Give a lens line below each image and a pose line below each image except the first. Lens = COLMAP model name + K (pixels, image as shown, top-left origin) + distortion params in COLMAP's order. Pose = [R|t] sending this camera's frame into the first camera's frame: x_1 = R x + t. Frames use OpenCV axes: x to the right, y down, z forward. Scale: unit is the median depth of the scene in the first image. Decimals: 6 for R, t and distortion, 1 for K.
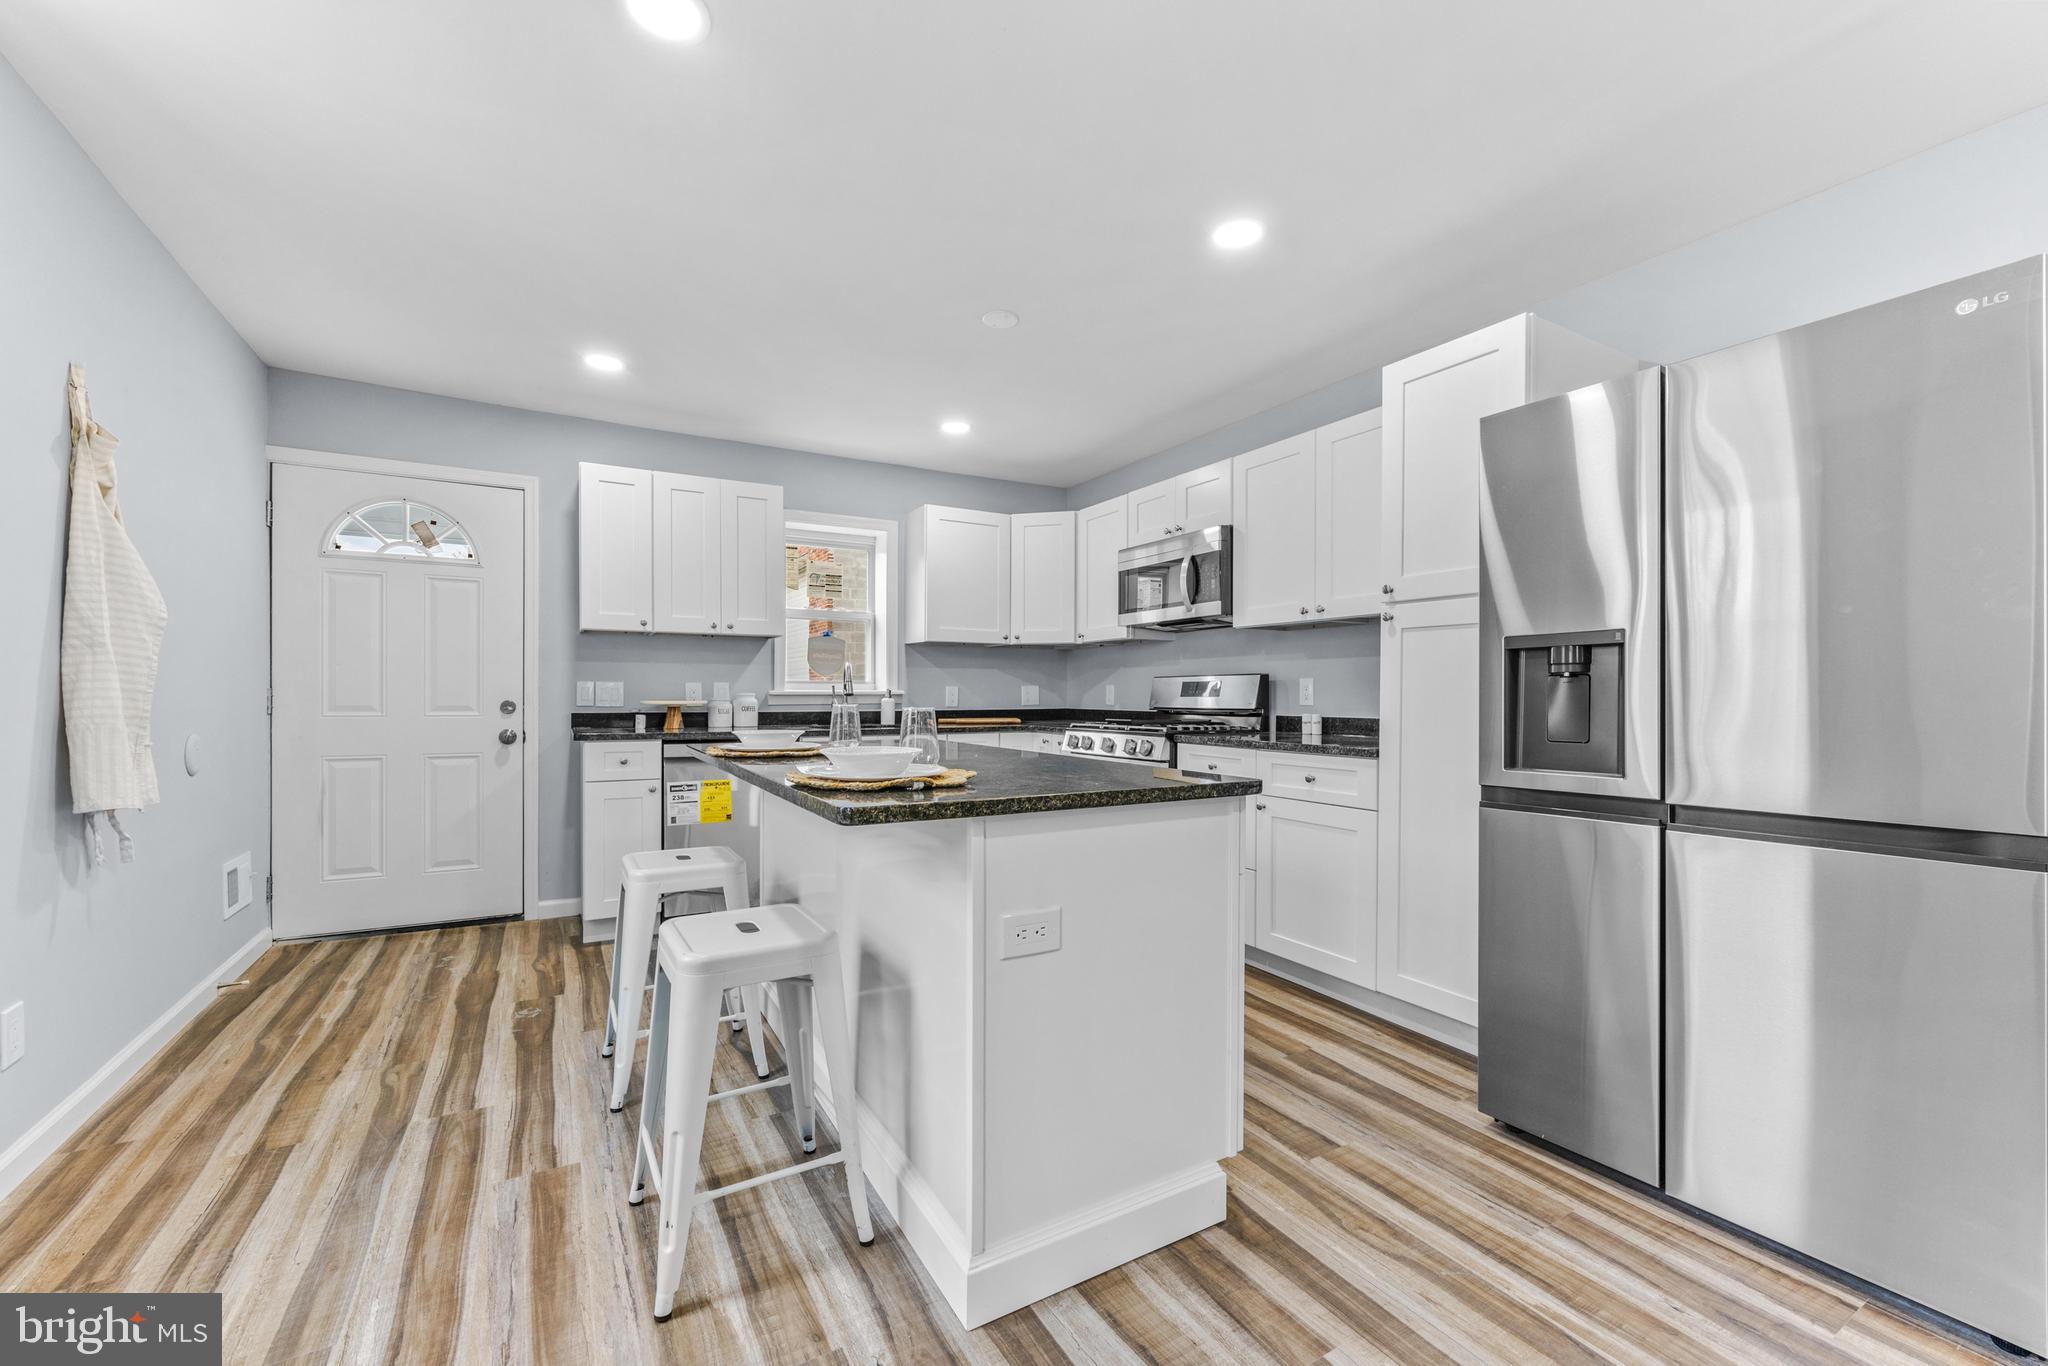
lens RADIAL K [[823.2, 0, 1025.8], [0, 823.2, 702.5], [0, 0, 1]] dist [-0.001587, 0.000127]
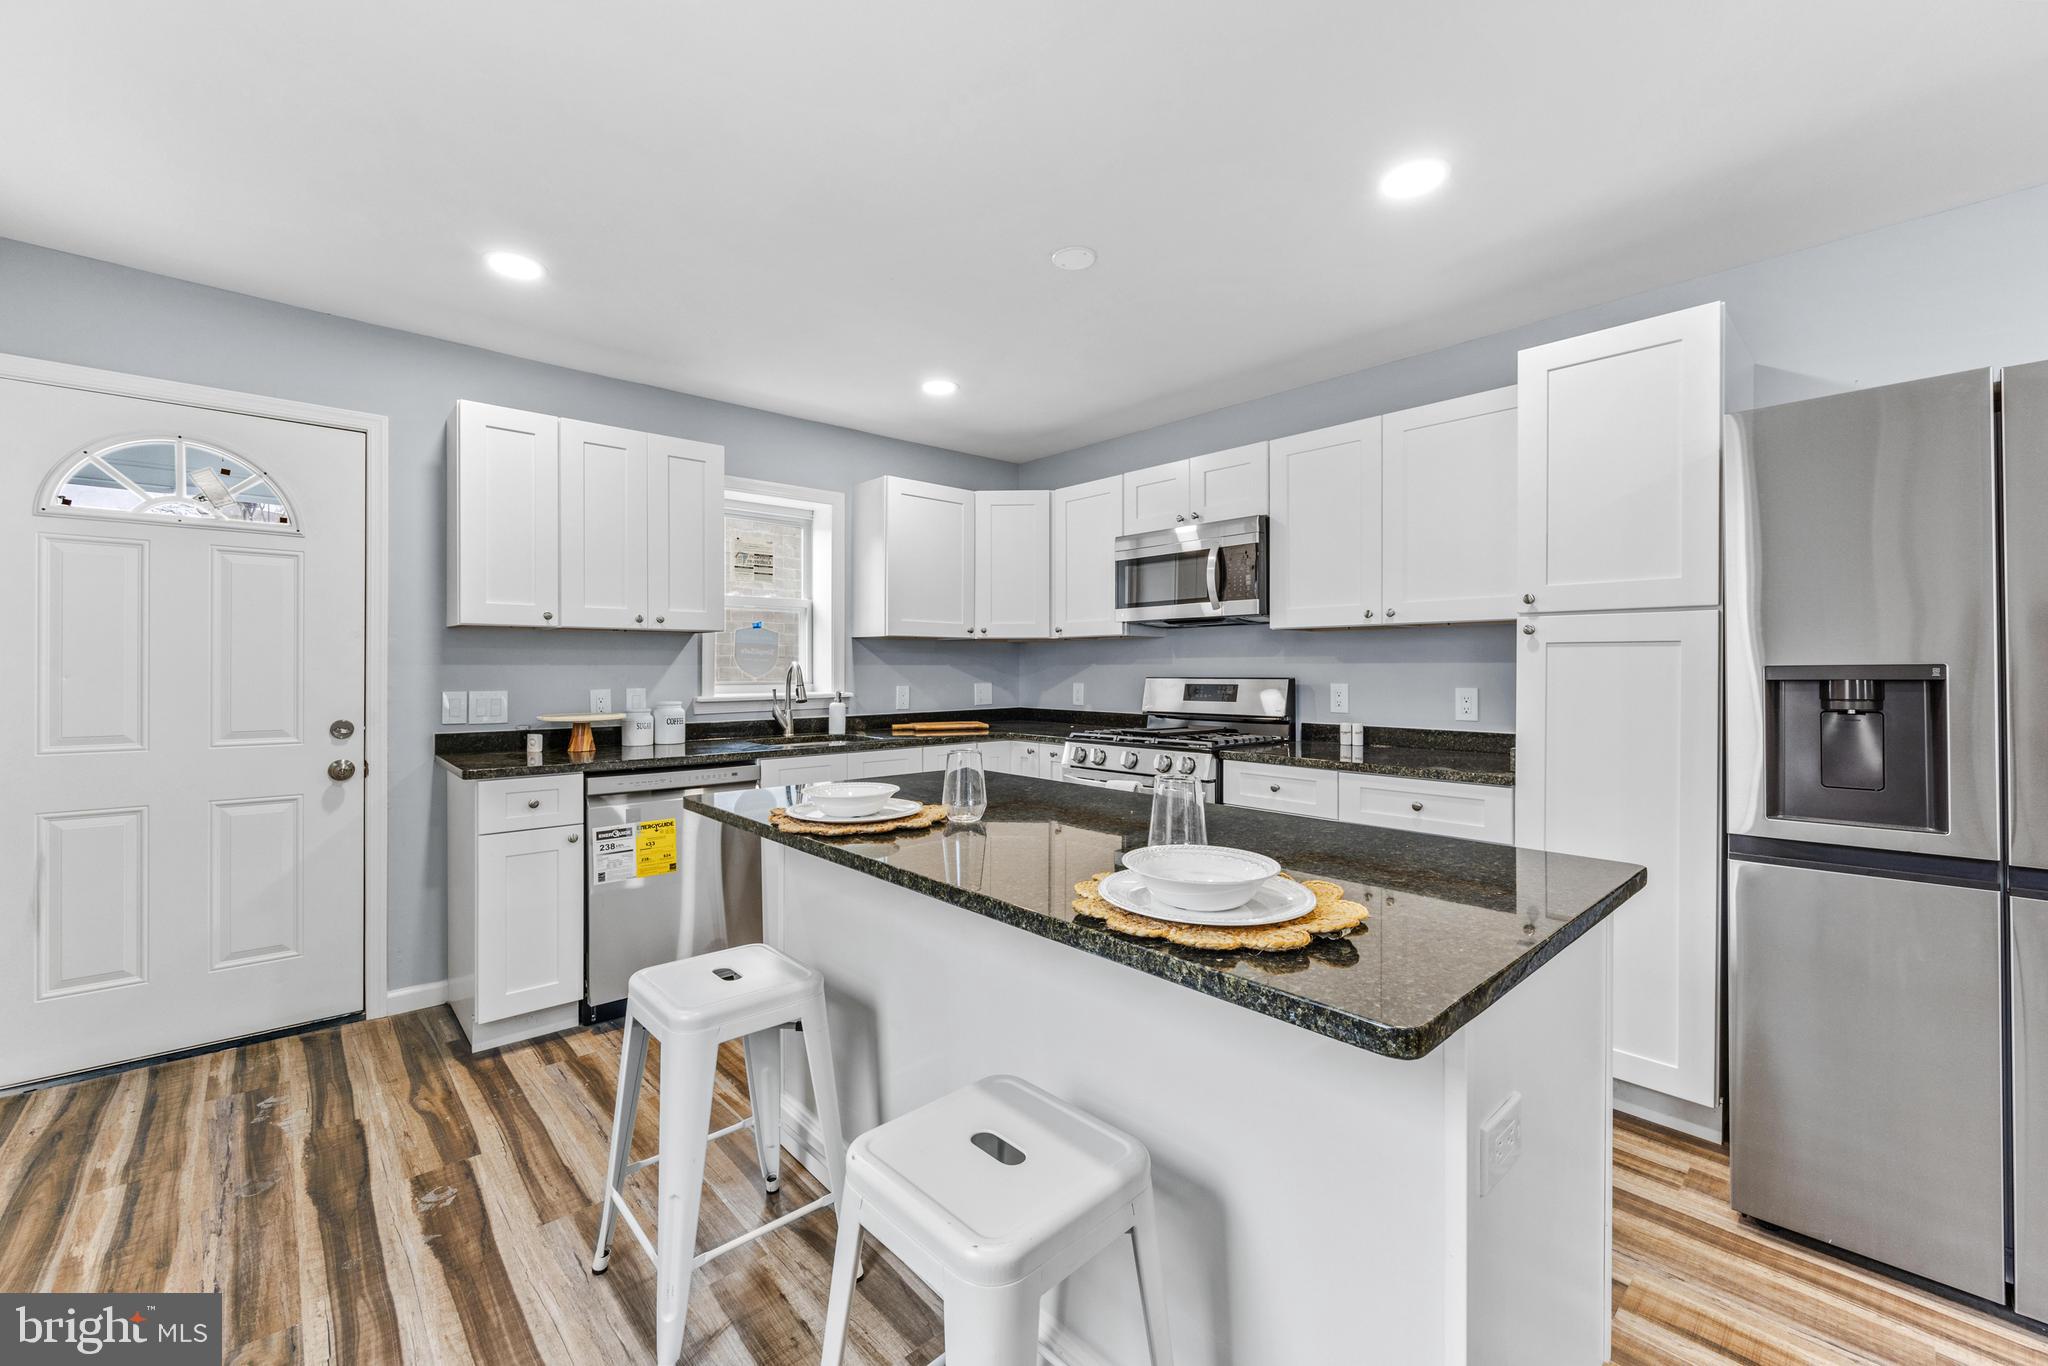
lens RADIAL K [[824.1, 0, 1021.2], [0, 824.1, 670.2], [0, 0, 1]] dist [-0.002154, -0.000340]
pose [[0.977721, -0.004218, 0.209867, -0.201613], [0.005783, 0.999960, -0.006845, -0.039726], [-0.209829, 0.007906, 0.977706, 0.167901]]
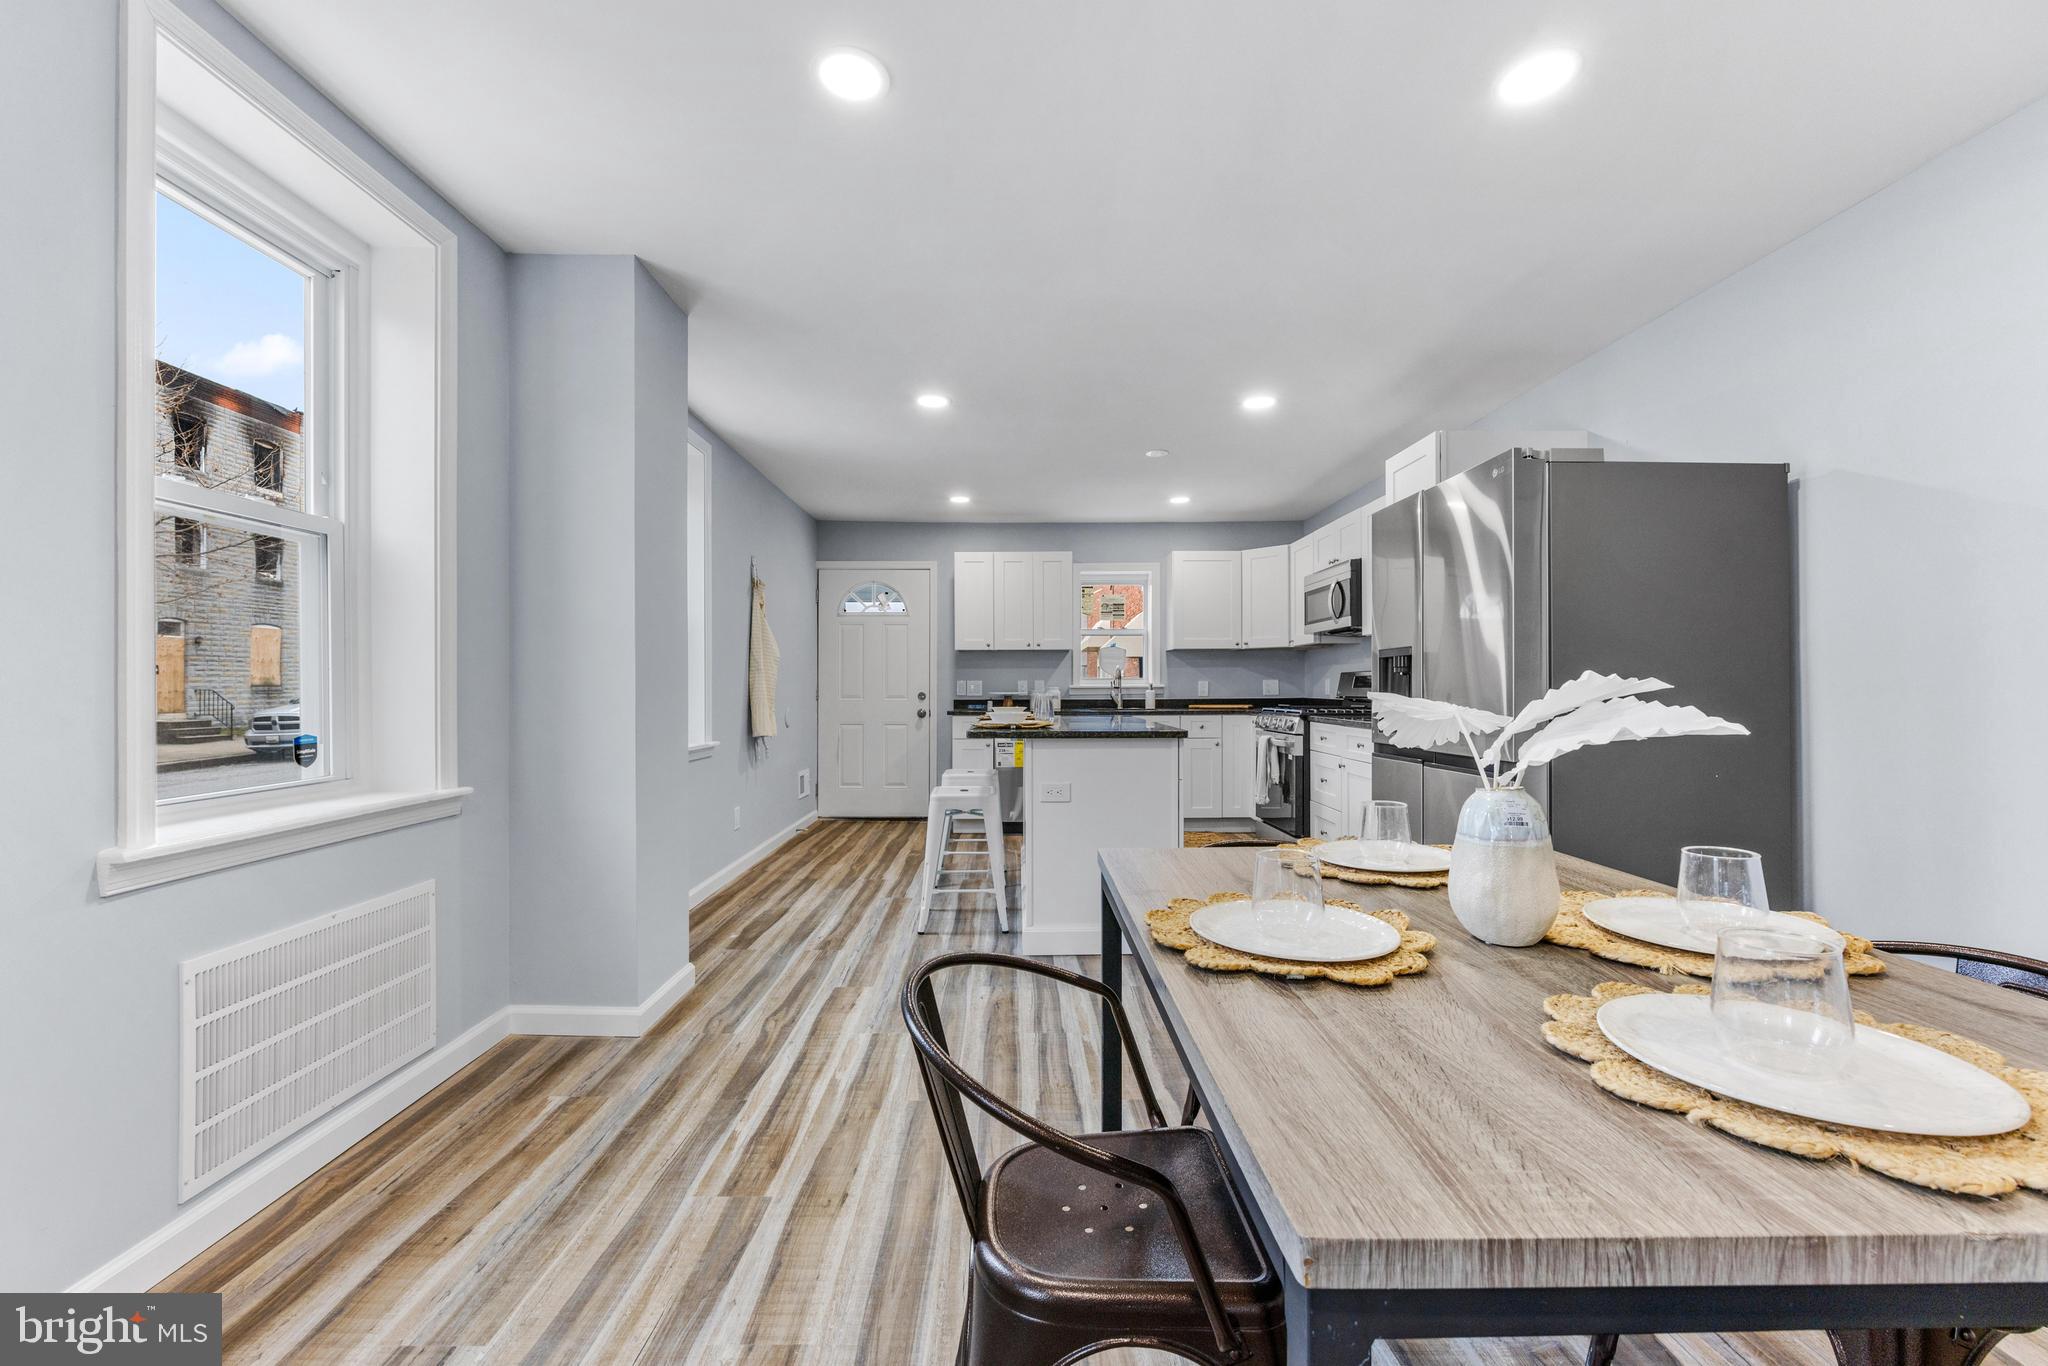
lens RADIAL K [[815.7, 0, 1022.8], [0, 815.7, 682.8], [0, 0, 1]] dist [-0.002755, 0.000027]
pose [[0.870645, -0.008225, -0.491843, 0.411885], [0.000692, 0.999880, -0.015497, 0.004595], [0.491911, 0.013152, 0.870546, -0.400662]]
